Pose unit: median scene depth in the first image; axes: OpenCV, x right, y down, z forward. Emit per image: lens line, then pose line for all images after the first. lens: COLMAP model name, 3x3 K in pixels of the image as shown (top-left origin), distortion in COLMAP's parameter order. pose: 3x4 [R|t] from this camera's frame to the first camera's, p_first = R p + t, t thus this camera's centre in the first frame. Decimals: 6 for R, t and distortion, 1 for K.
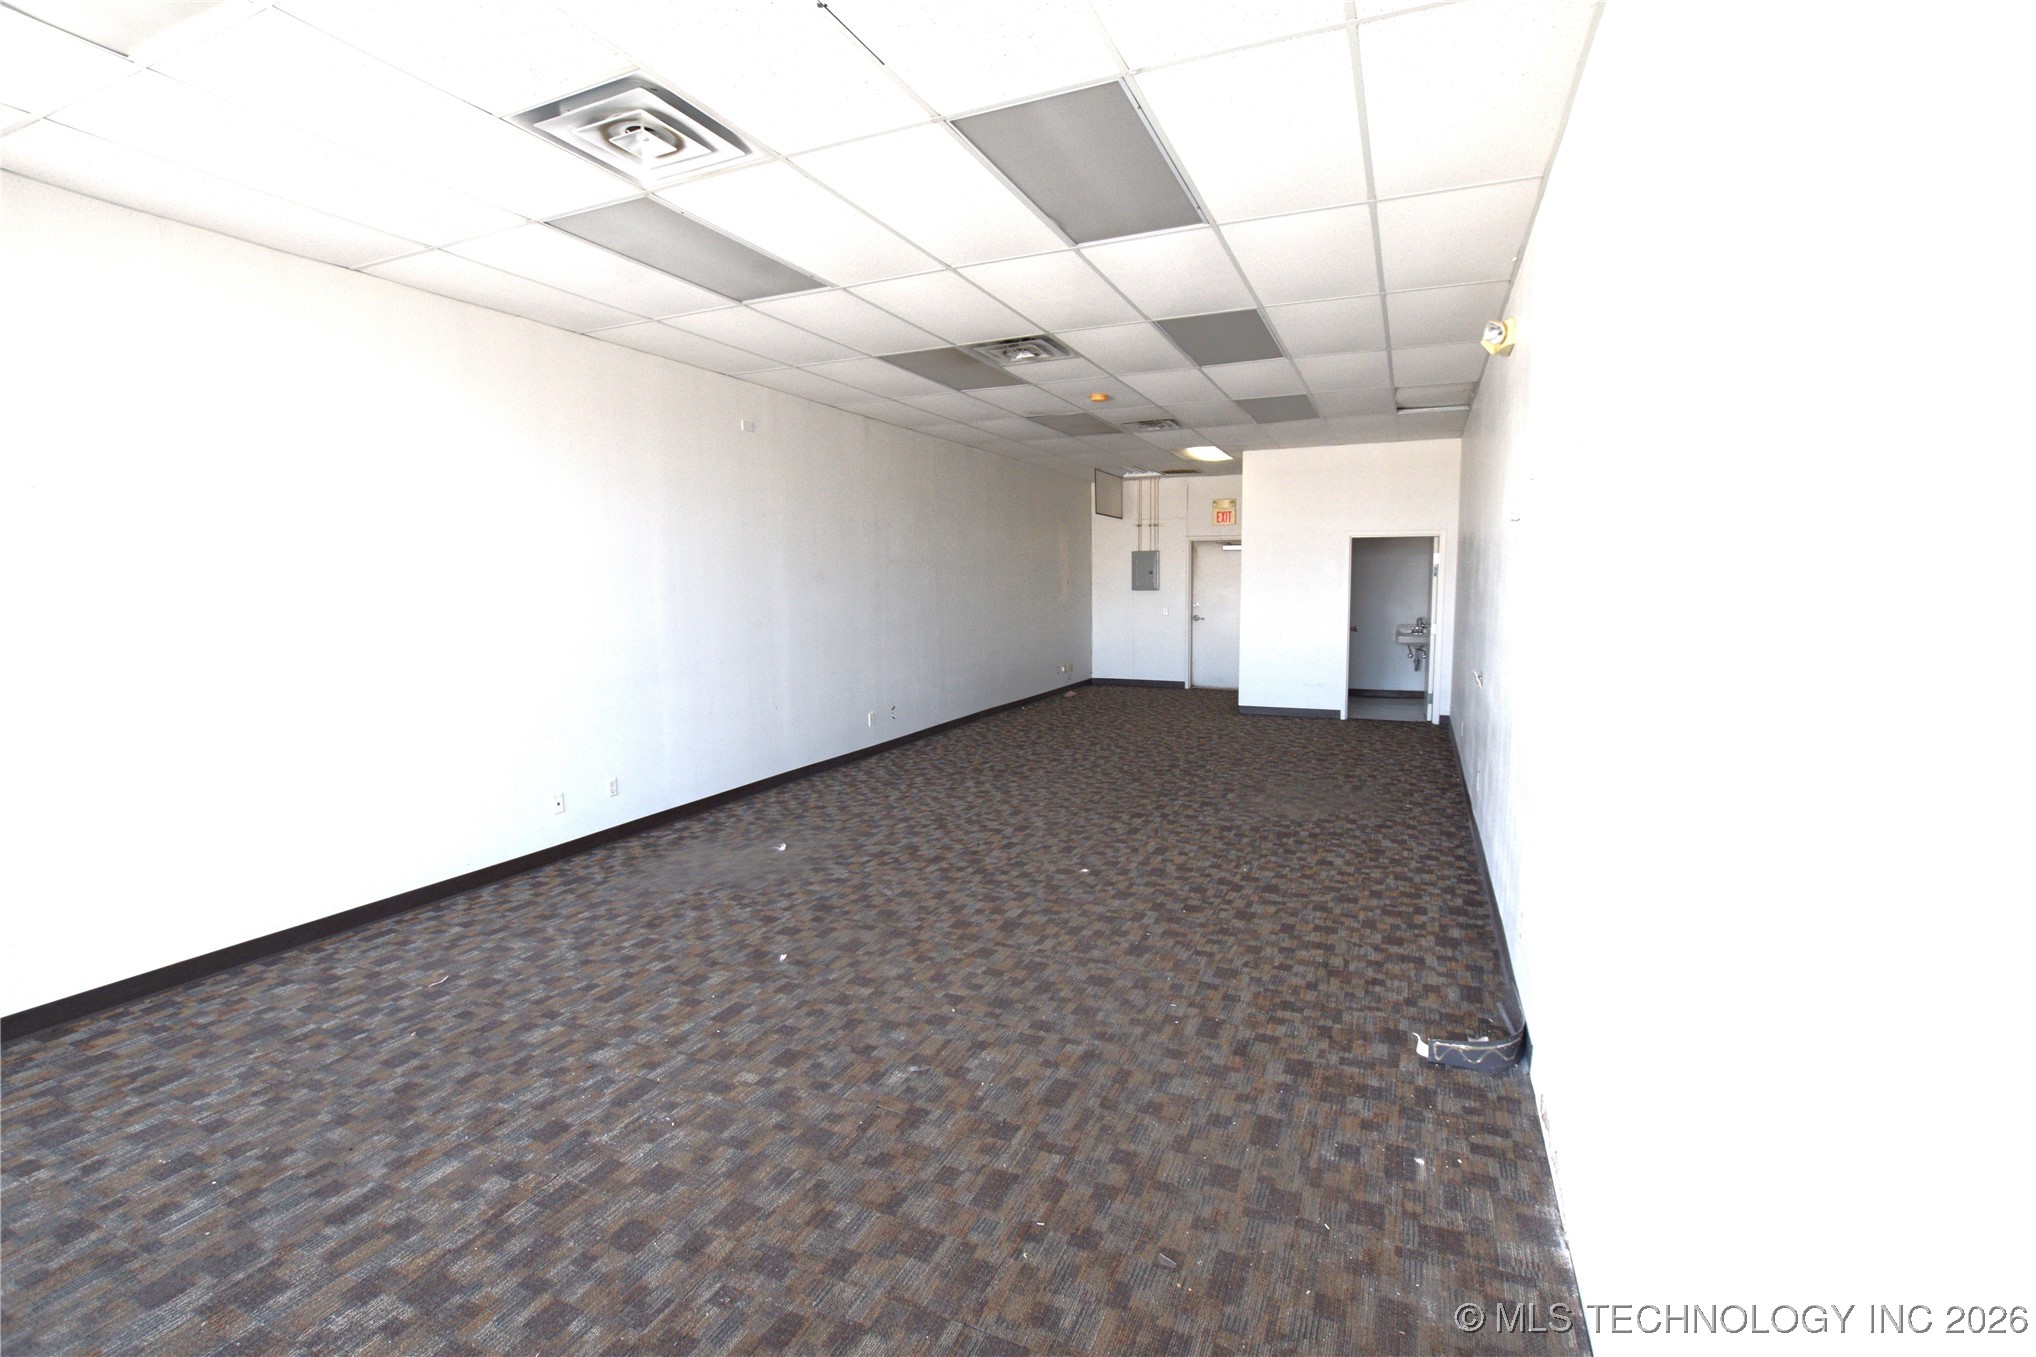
lens RADIAL K [[896.9, 0, 1023.9], [0, 896.9, 687.3], [0, 0, 1]] dist [-0.033949, 0.005183]
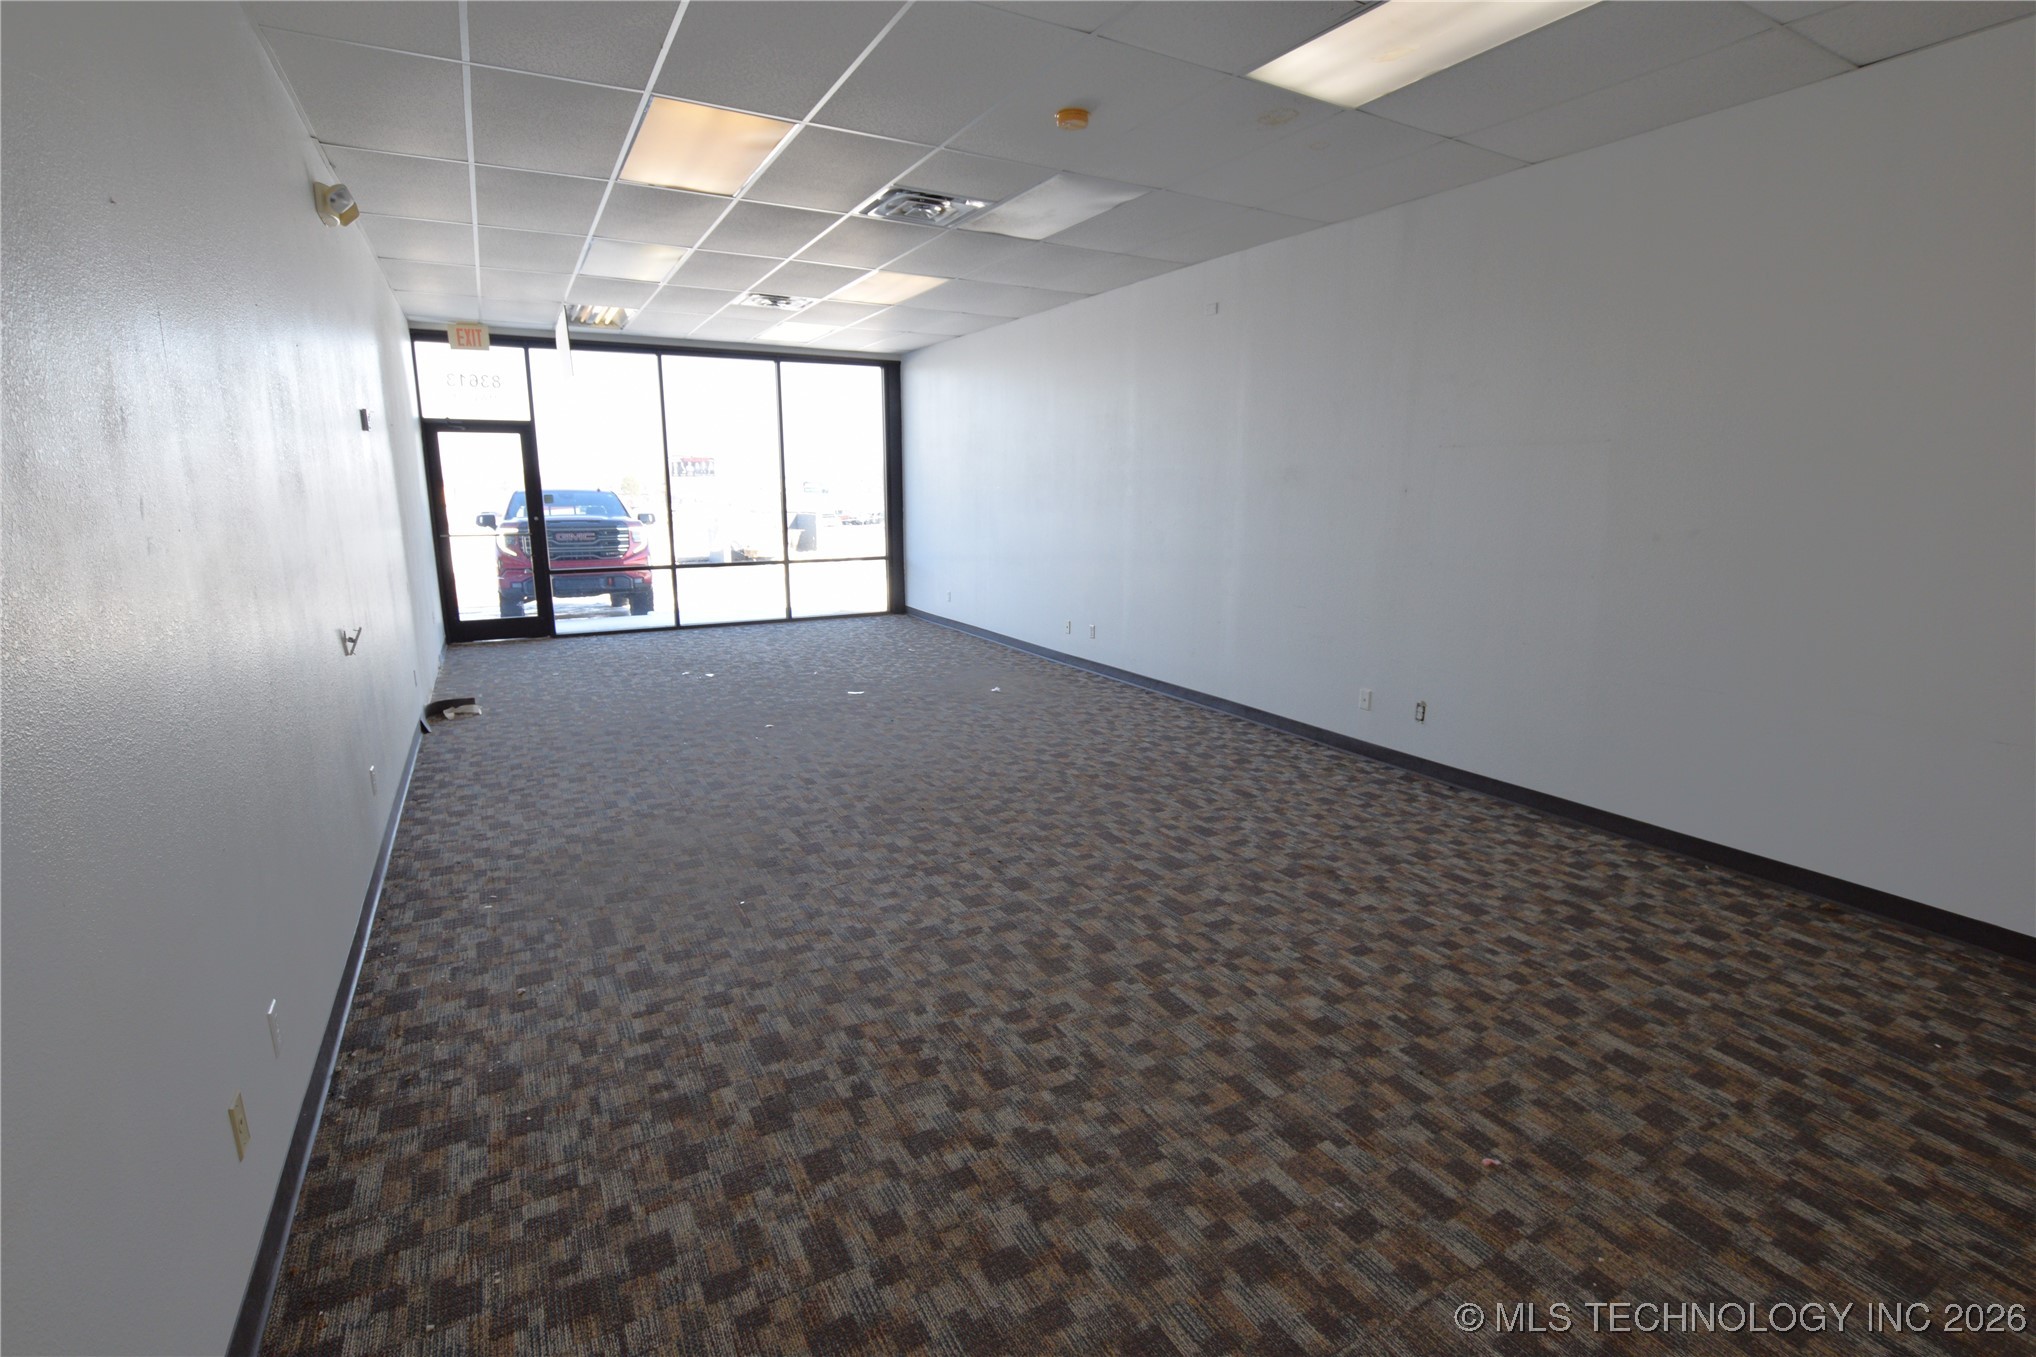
lens RADIAL K [[943.7, 0, 1020.7], [0, 943.7, 679.4], [0, 0, 1]] dist [-0.029055, 0.003722]
pose [[-0.611195, 0.166584, -0.773751, 1.094082], [-0.091991, 0.956023, 0.278490, -0.313023], [0.786116, 0.241390, -0.568993, 2.603113]]
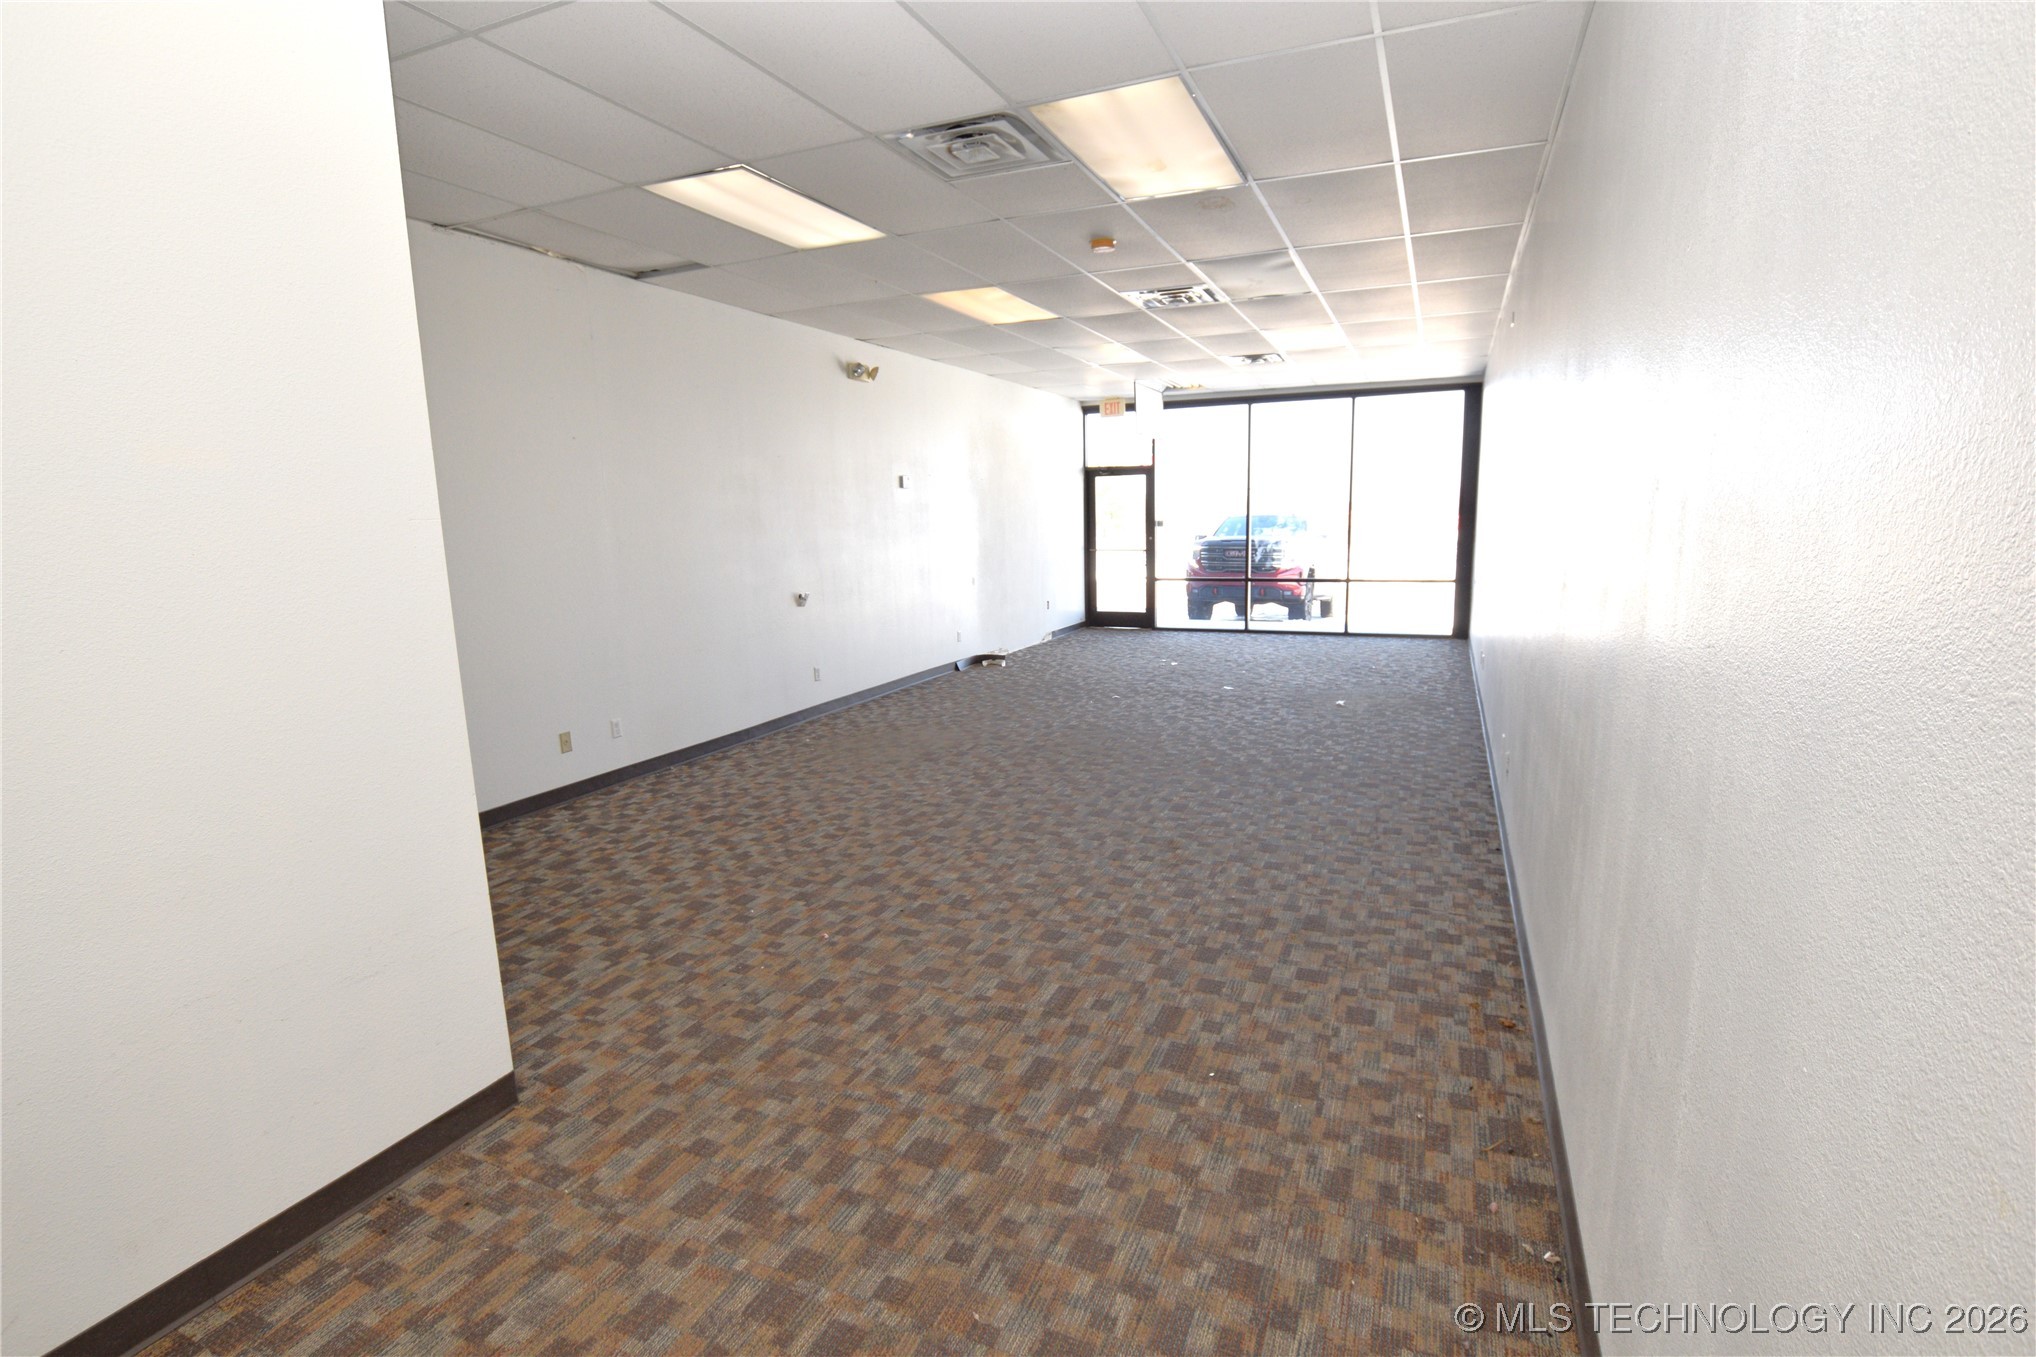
lens RADIAL K [[943.7, 0, 1023.2], [0, 943.7, 696.8], [0, 0, 1]] dist [-0.029055, 0.003722]
pose [[-0.999492, 0.029058, 0.013125, 0.280197], [0.031676, 0.951891, 0.304794, -0.409134], [-0.003637, 0.305055, -0.952328, 3.427863]]
